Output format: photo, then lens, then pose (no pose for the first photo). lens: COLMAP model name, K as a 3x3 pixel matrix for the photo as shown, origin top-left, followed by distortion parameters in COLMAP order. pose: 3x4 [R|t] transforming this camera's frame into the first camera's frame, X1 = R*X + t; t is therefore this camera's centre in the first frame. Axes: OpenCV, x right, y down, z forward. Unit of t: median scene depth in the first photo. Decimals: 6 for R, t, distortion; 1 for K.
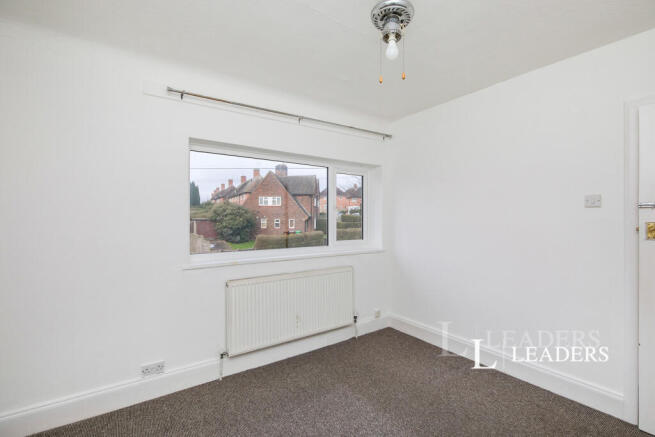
lens RADIAL K [[301.3, 0, 328.2], [0, 301.3, 217.3], [0, 0, 1]] dist [0.002178, 0.000419]
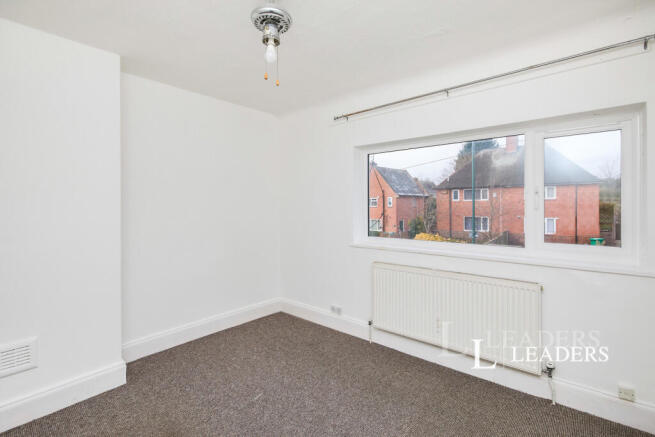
lens RADIAL K [[301.3, 0, 334.5], [0, 301.3, 205.7], [0, 0, 1]] dist [0.002178, 0.000419]
pose [[0.263303, 0.000377, -0.964713, 0.739693], [0.008703, 0.999958, 0.002766, -0.011015], [0.964674, -0.009125, 0.263289, 0.533982]]
